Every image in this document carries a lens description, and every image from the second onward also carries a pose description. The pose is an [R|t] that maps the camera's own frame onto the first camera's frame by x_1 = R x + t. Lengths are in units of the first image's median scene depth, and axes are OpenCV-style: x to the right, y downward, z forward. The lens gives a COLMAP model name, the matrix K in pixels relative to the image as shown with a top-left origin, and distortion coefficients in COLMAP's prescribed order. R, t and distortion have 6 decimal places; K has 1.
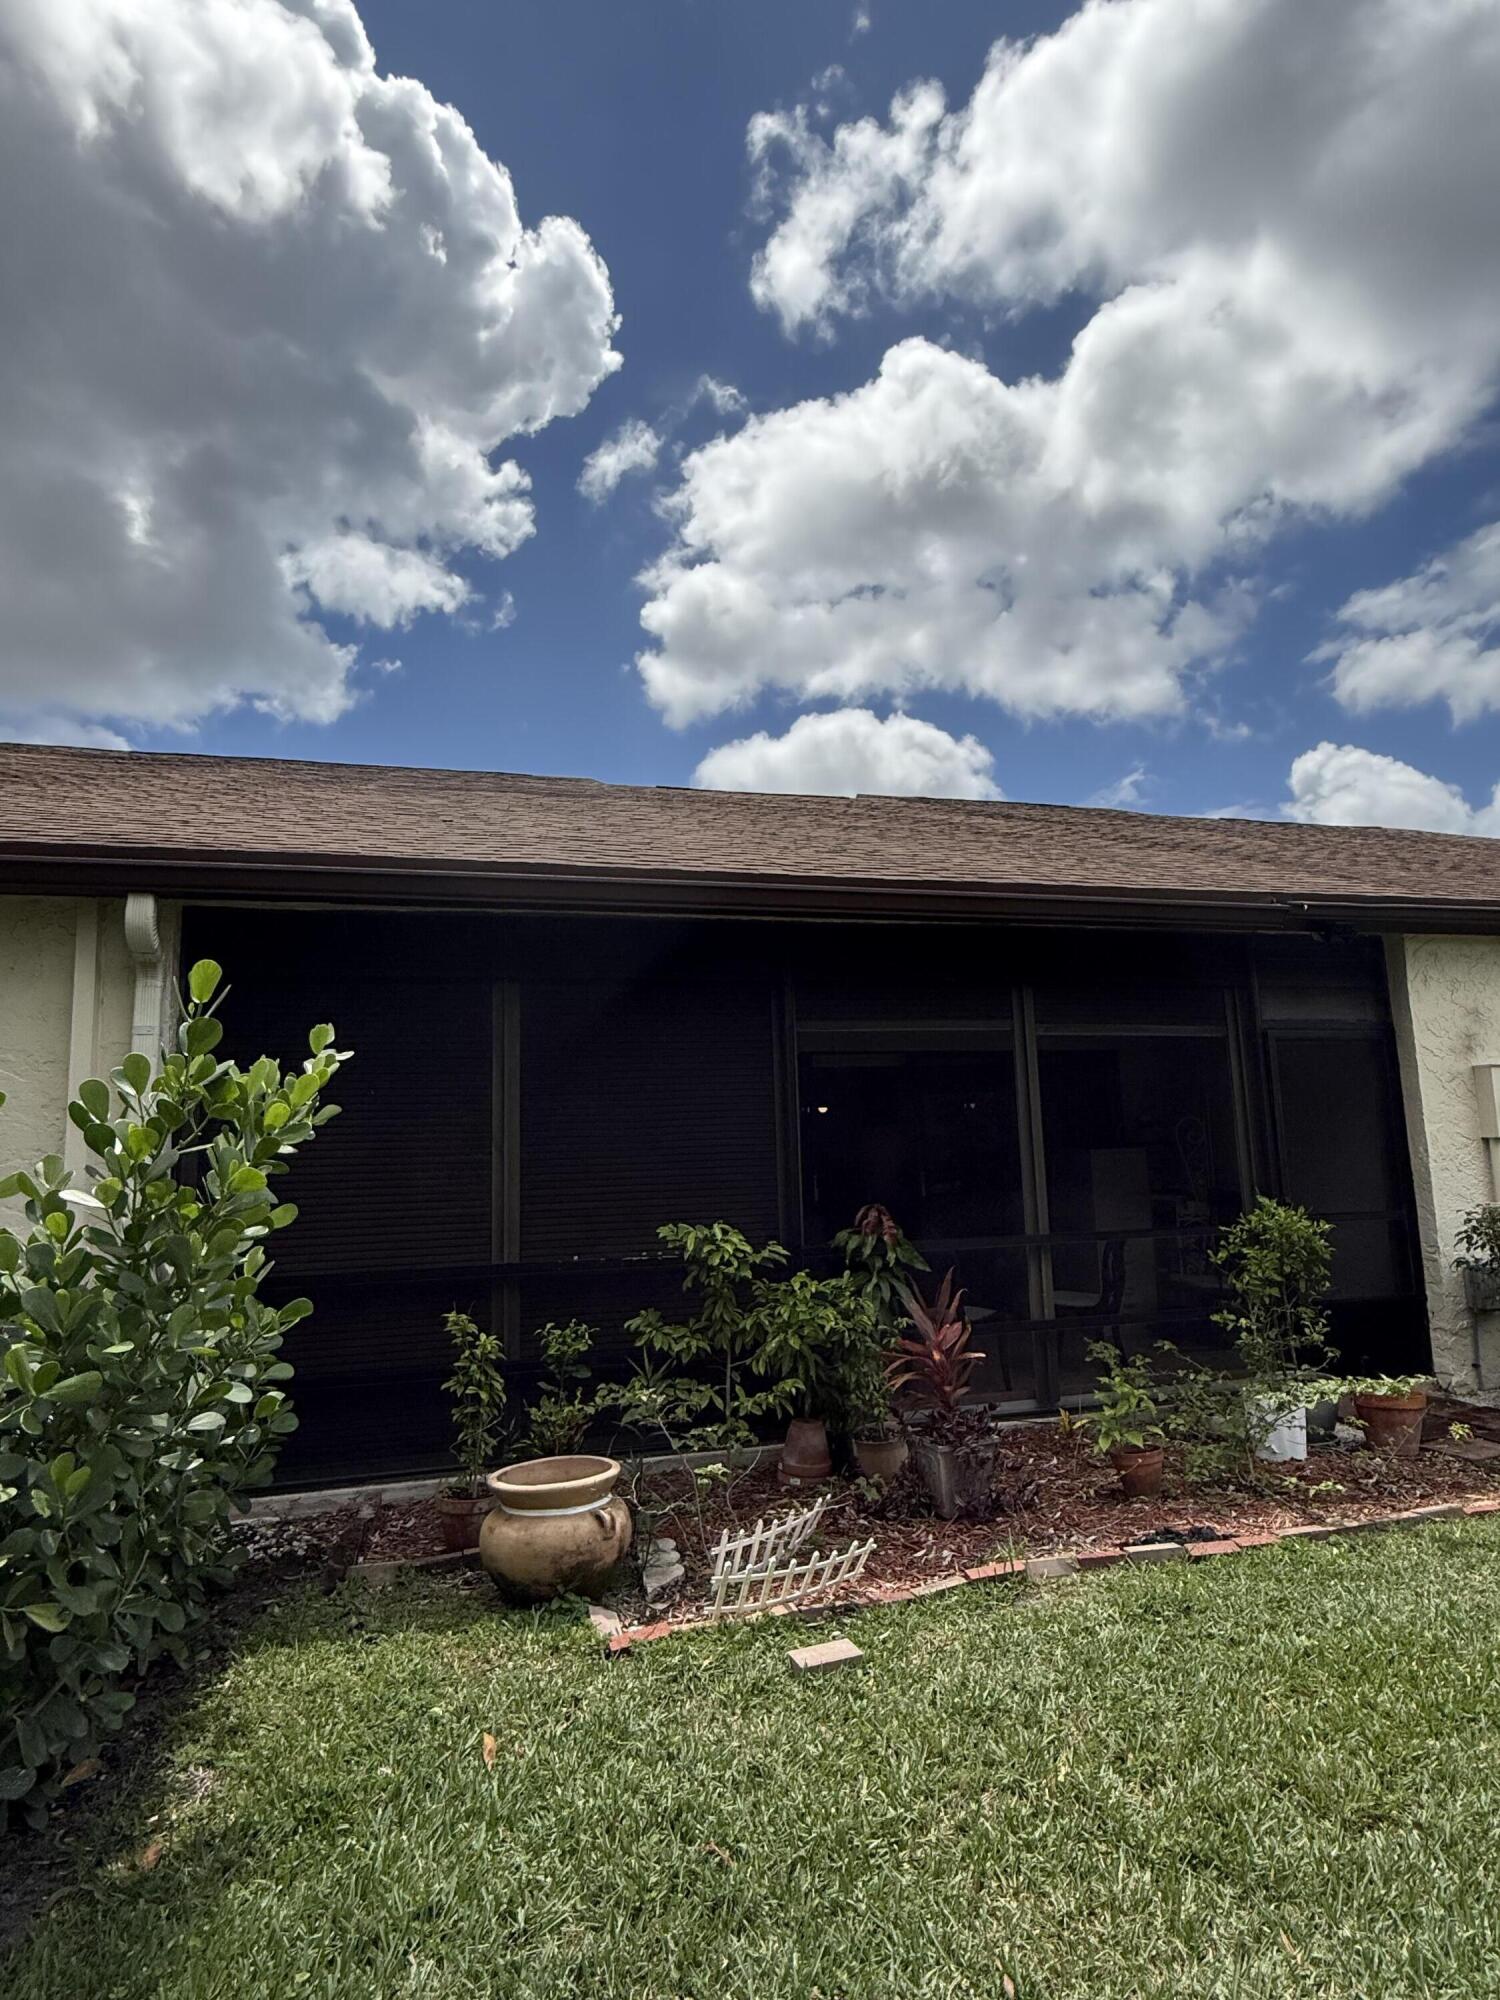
lens RADIAL K [[1075.9, 0, 750.0], [0, 1075.9, 1000.0], [0, 0, 1]] dist [-0.002532, -0.000334]
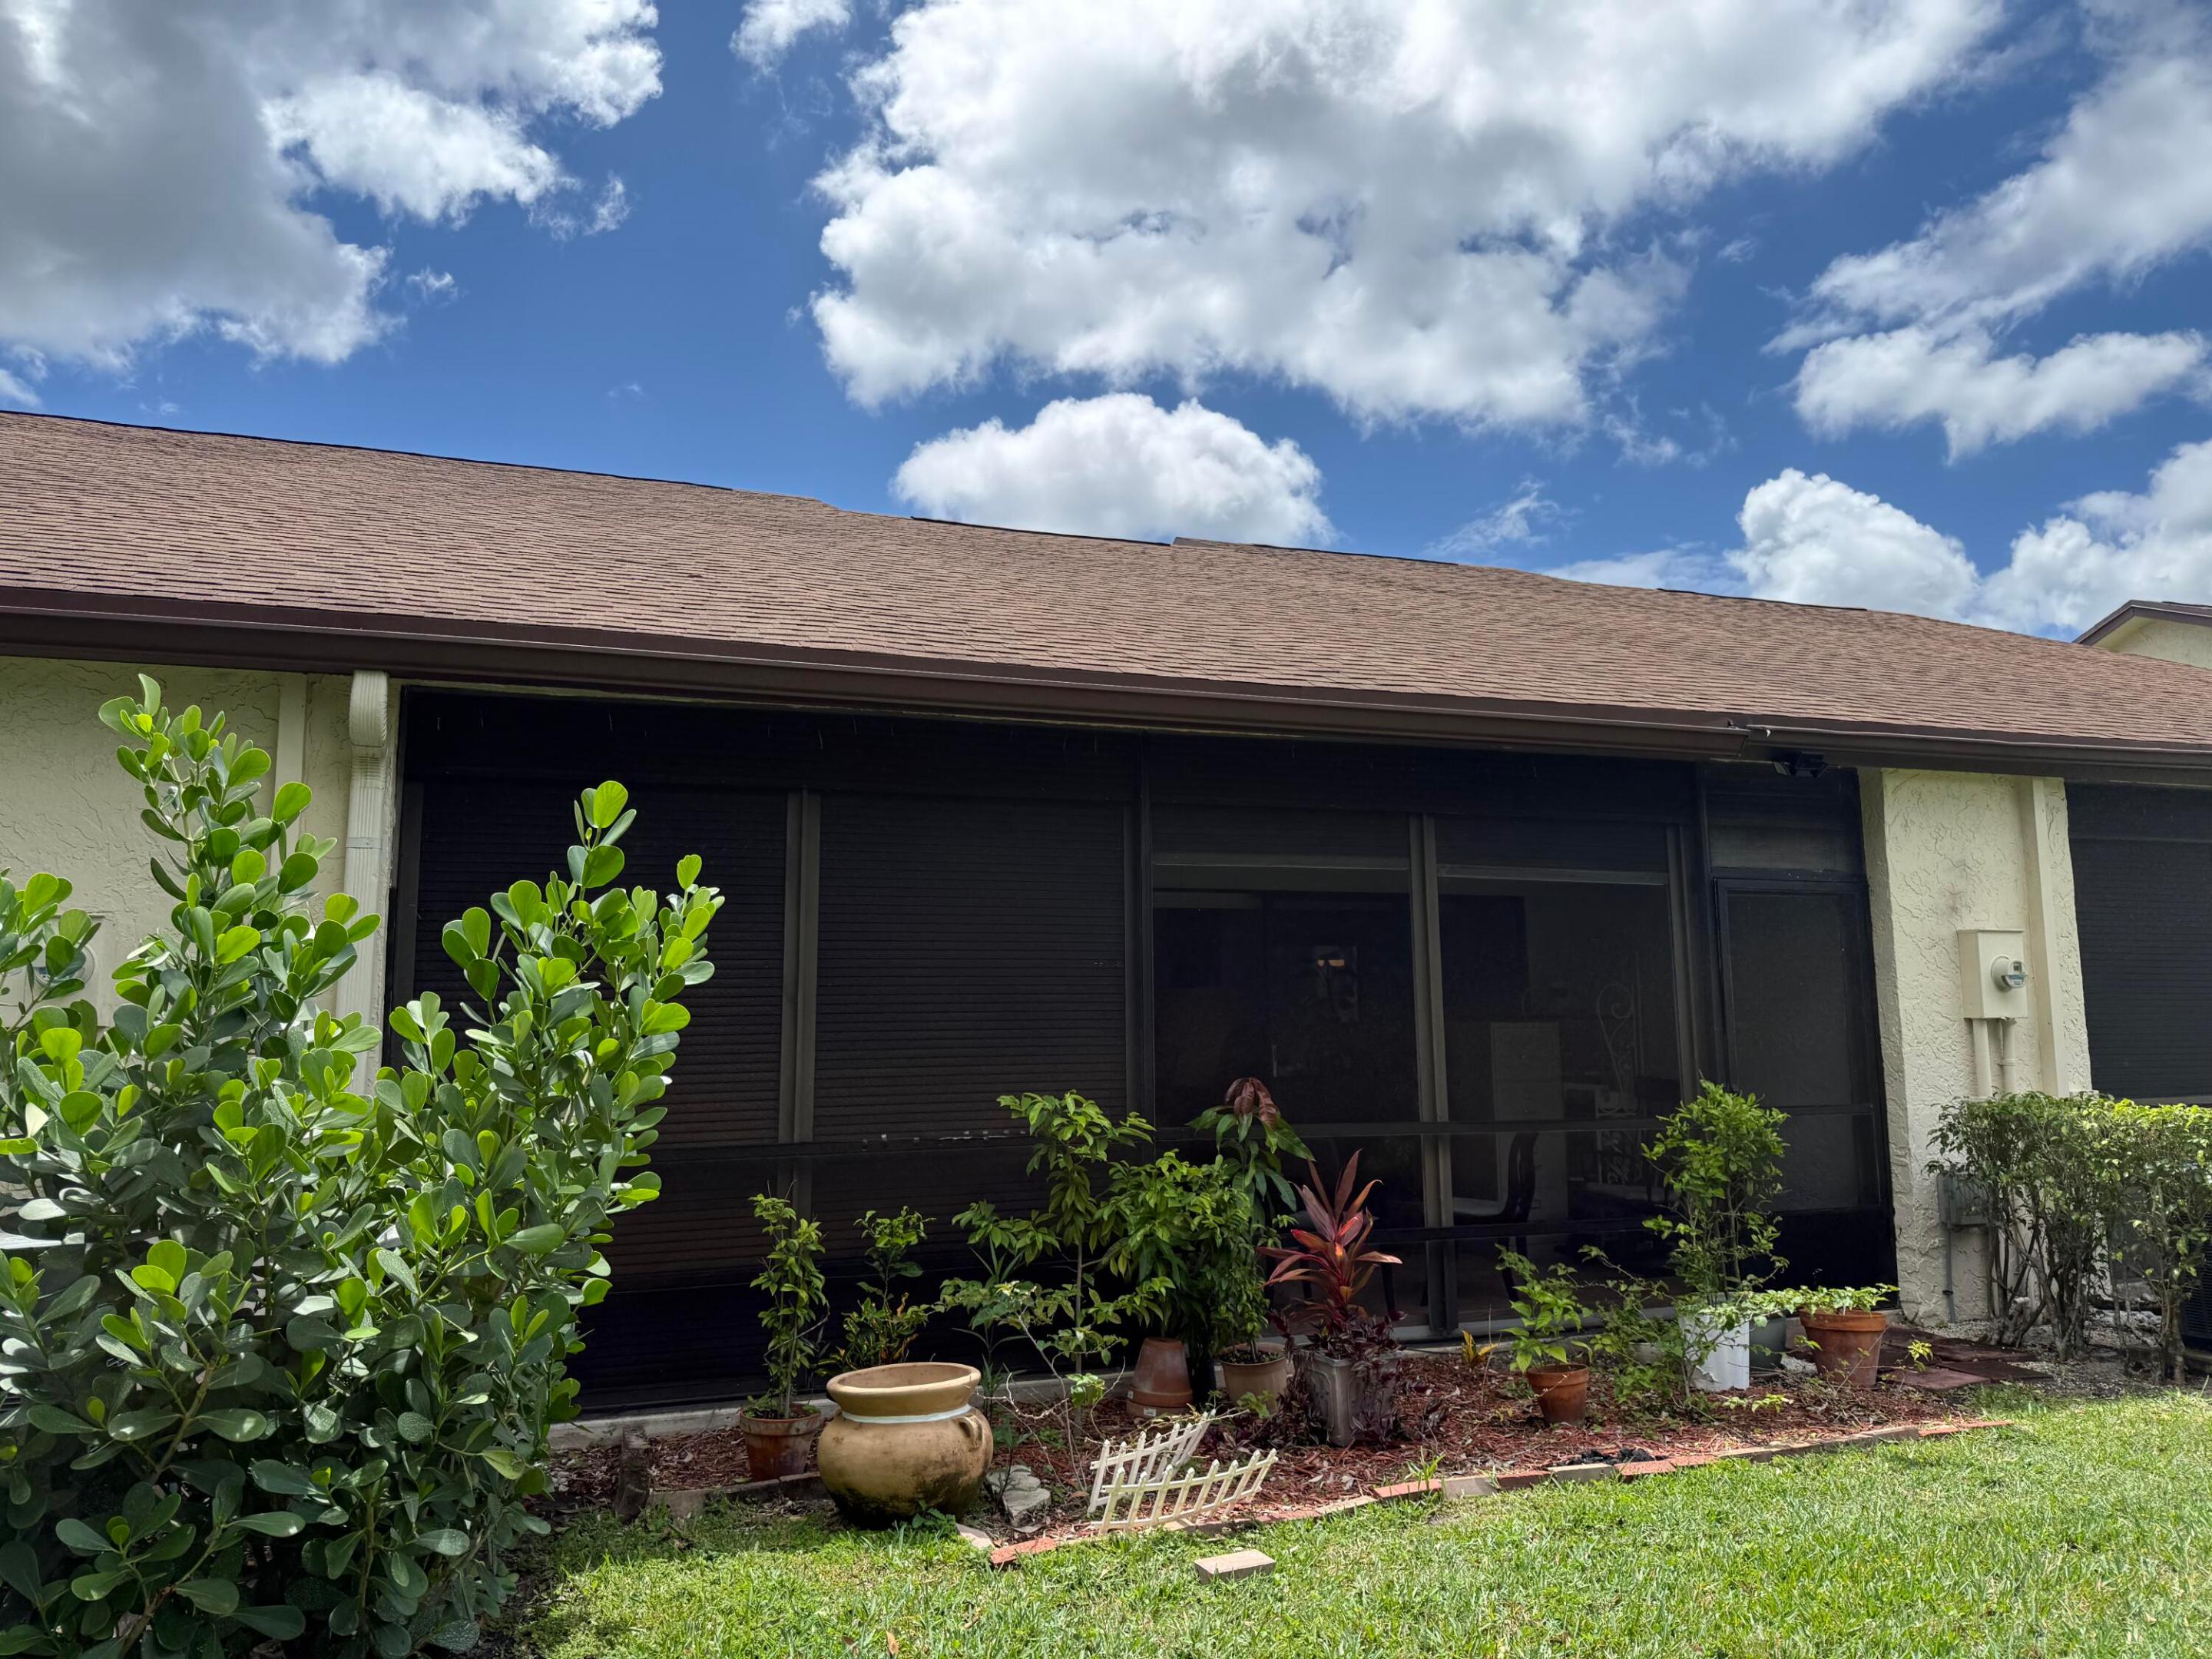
lens RADIAL K [[1561.0, 0, 1094.7], [0, 1561.0, 819.3], [0, 0, 1]] dist [0.106978, -0.236363]
pose [[0.996206, 0.031435, 0.081150, -0.120444], [-0.032057, 0.999466, 0.006375, -0.013848], [-0.080906, -0.008952, 0.996682, -0.211630]]
